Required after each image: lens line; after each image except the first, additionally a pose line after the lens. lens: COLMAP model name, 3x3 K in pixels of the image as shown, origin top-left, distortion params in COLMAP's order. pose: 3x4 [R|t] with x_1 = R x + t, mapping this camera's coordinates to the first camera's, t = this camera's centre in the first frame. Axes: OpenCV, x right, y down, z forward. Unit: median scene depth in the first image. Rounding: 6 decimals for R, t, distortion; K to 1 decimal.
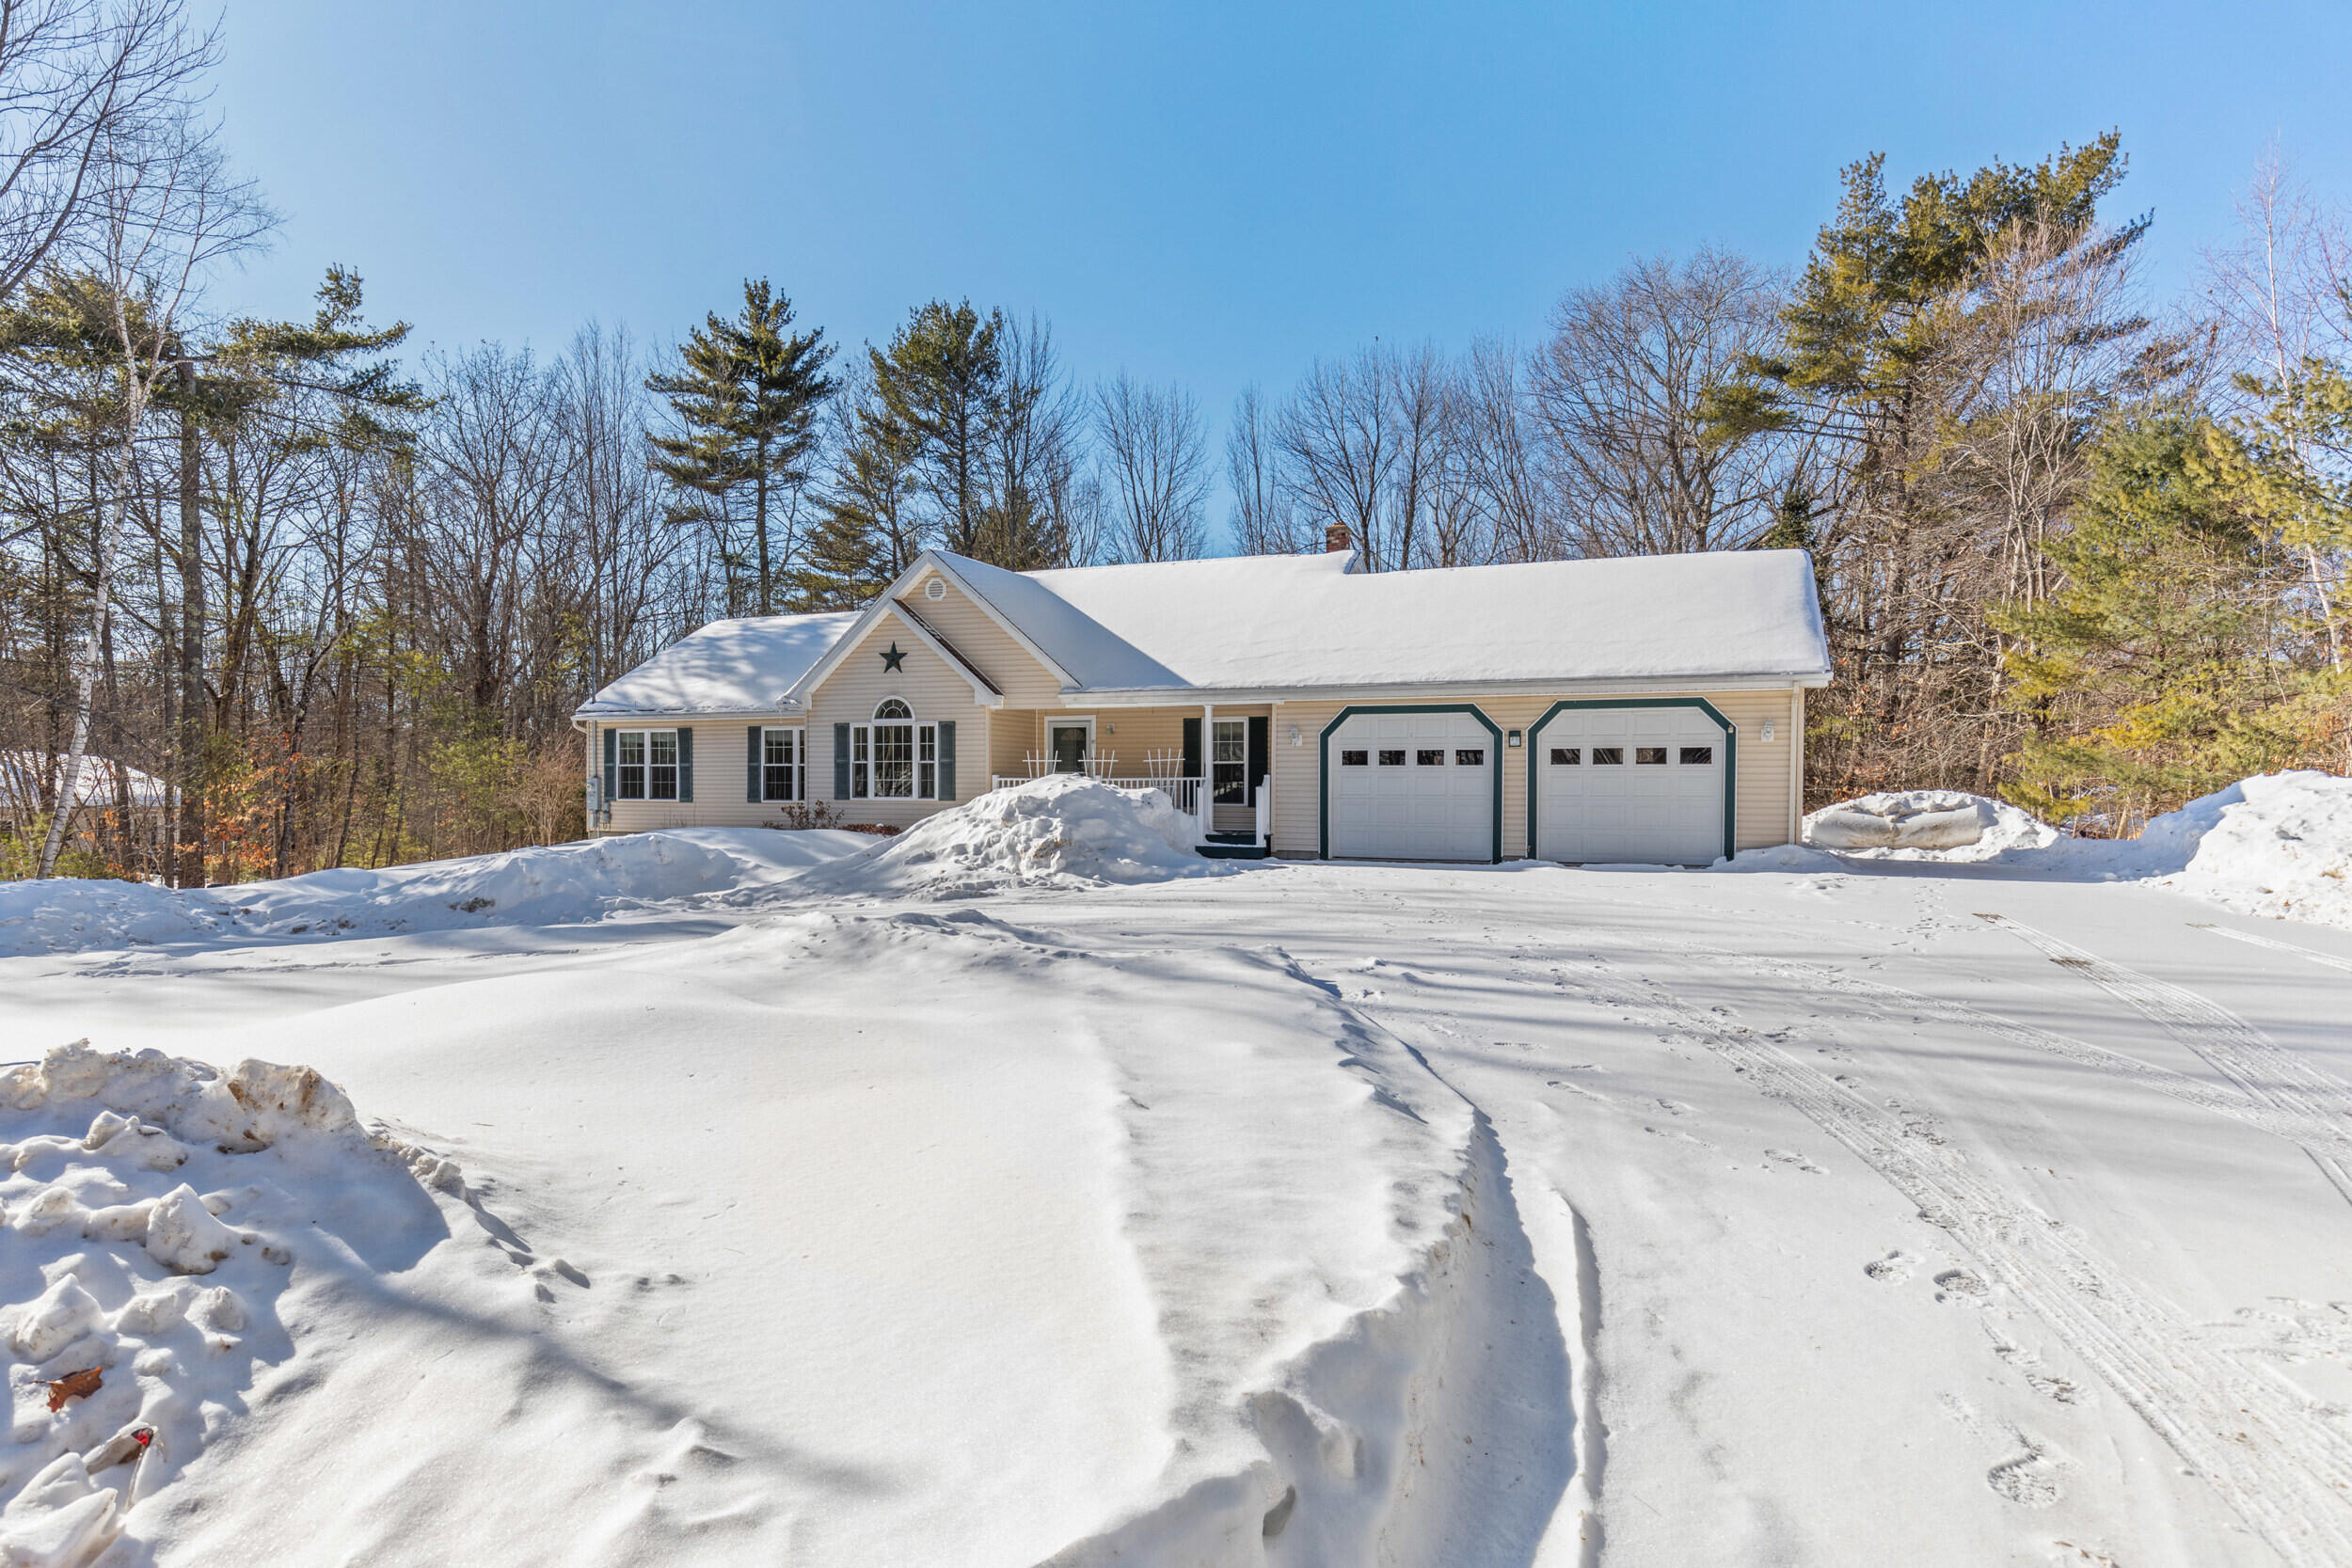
lens RADIAL K [[1041.1, 0, 1168.7], [0, 1041.1, 792.4], [0, 0, 1]] dist [0.000140, -0.000152]
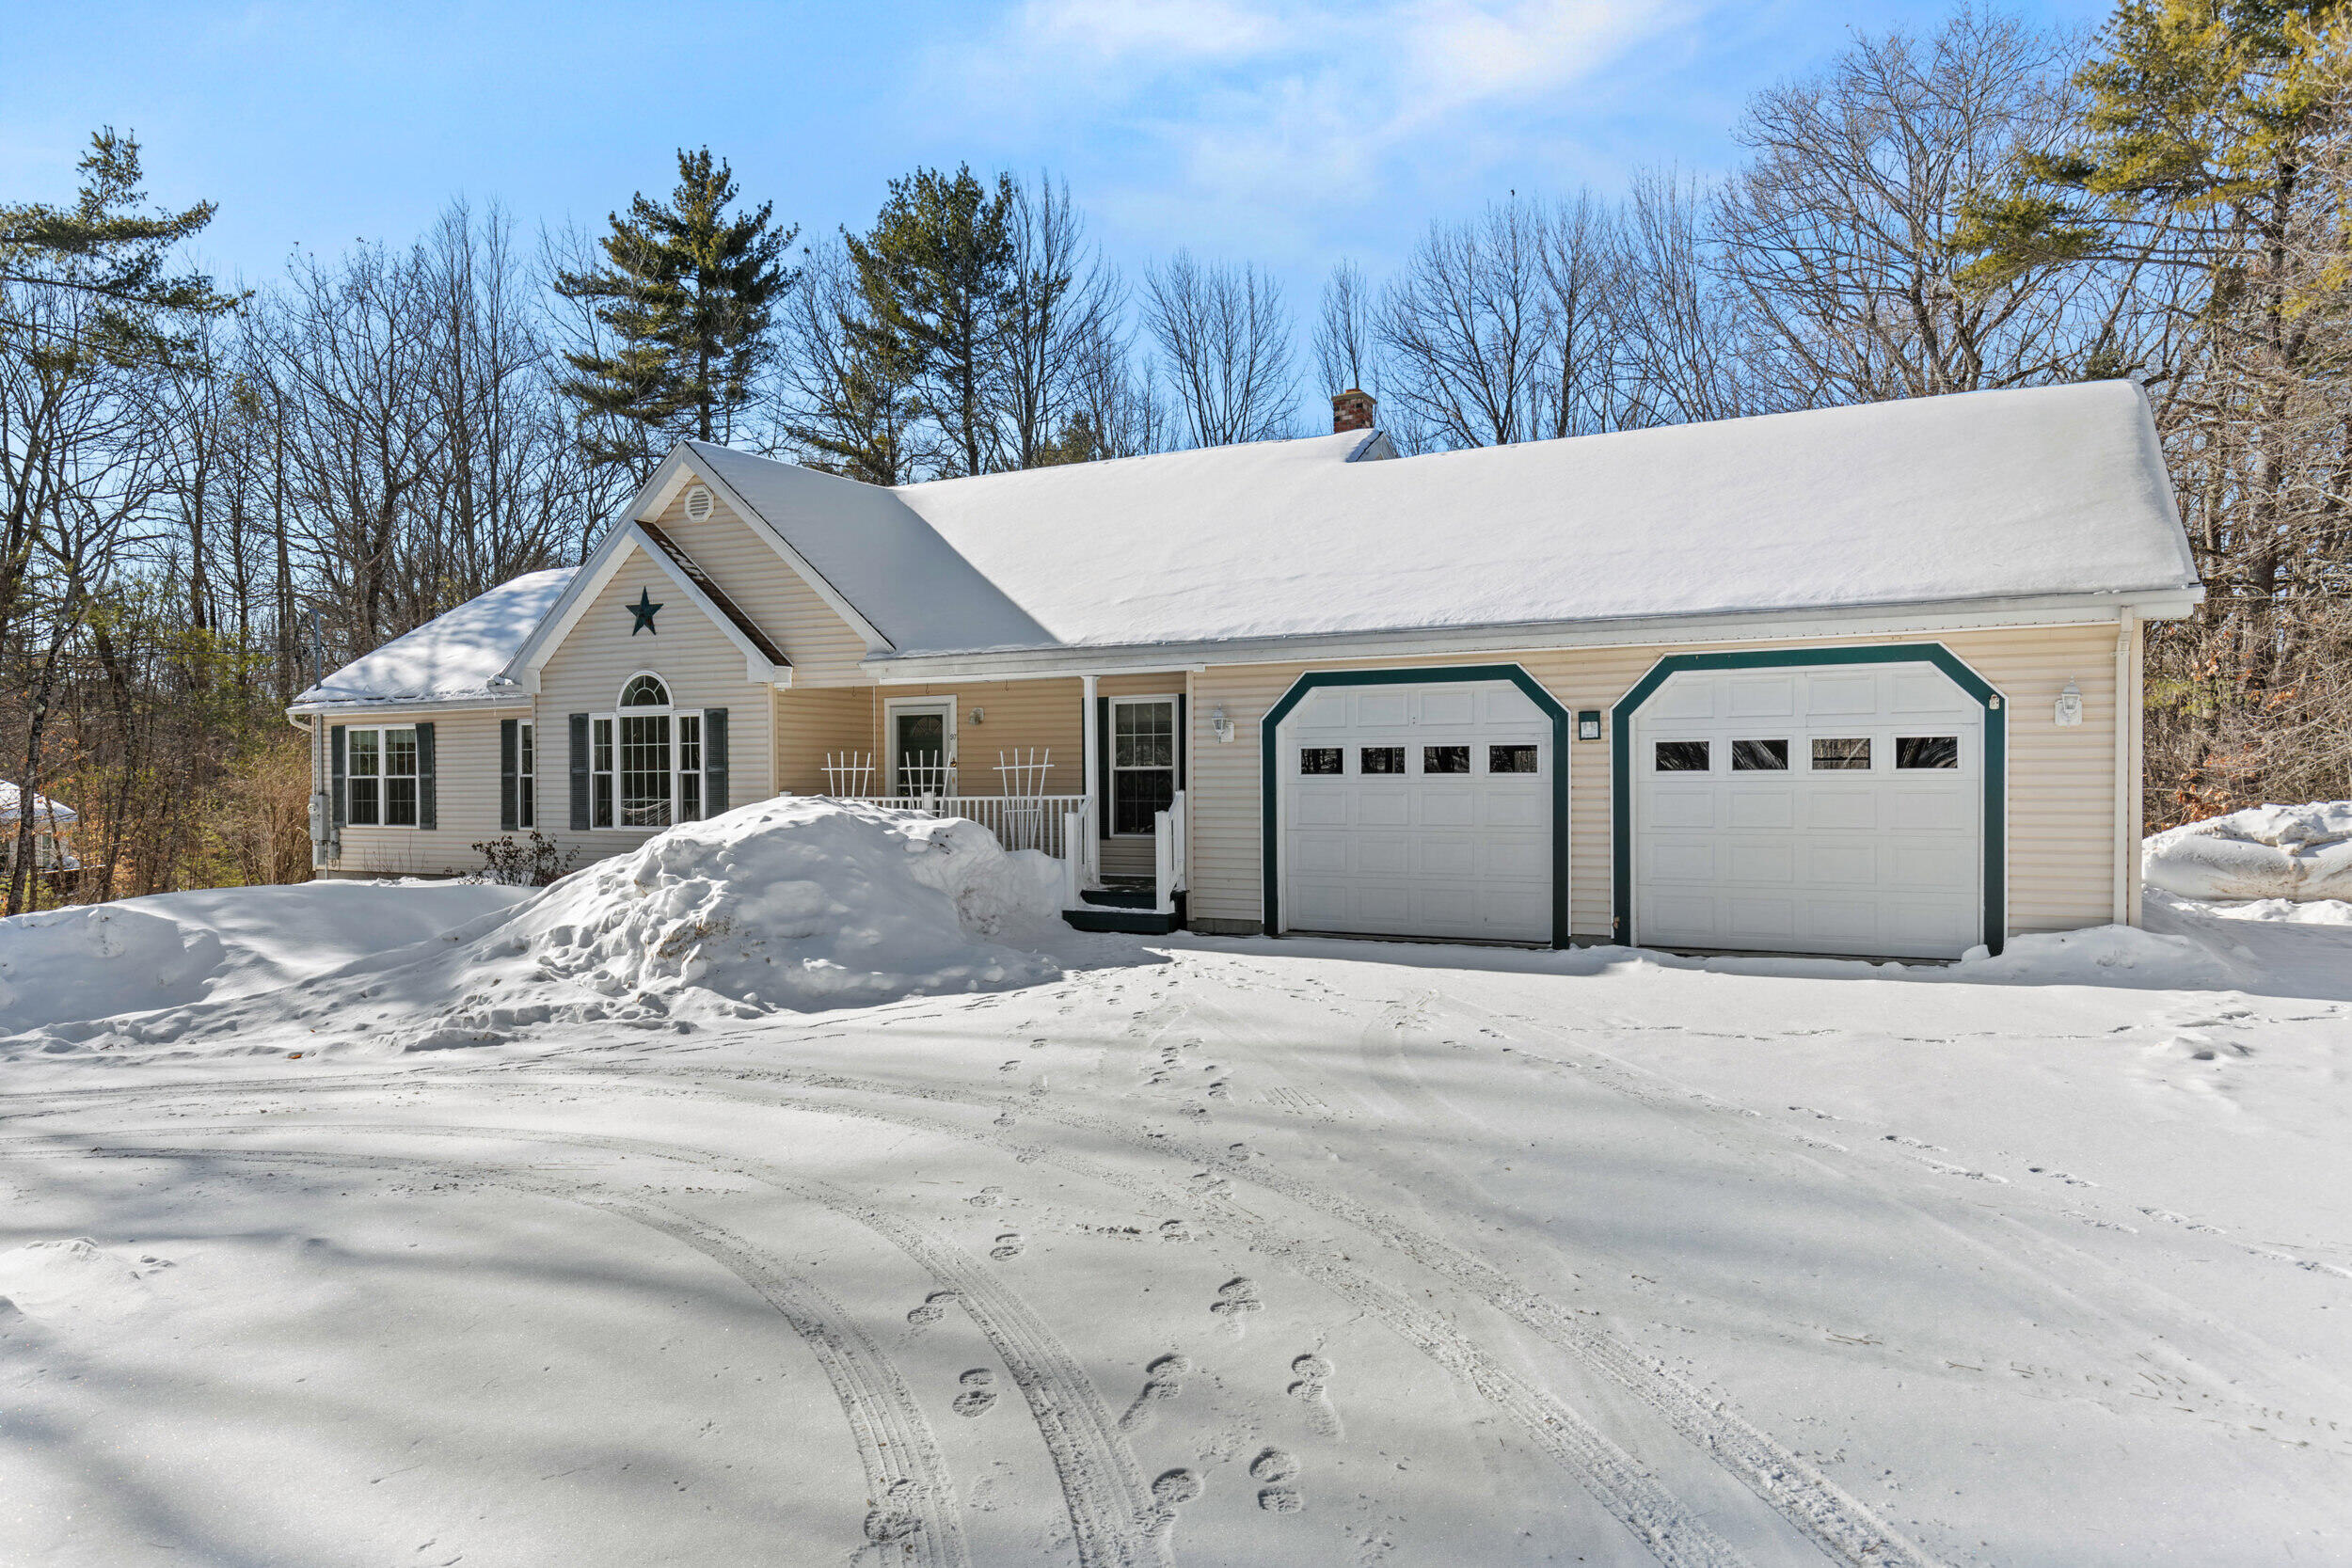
lens RADIAL K [[1279.6, 0, 1176.0], [0, 1279.6, 784.0], [0, 0, 1]] dist [0.003639, -0.001088]
pose [[0.996366, -0.009891, -0.084604, 0.125967], [0.009456, 0.999940, -0.005534, -0.013620], [0.084653, 0.004714, 0.996399, 0.221072]]
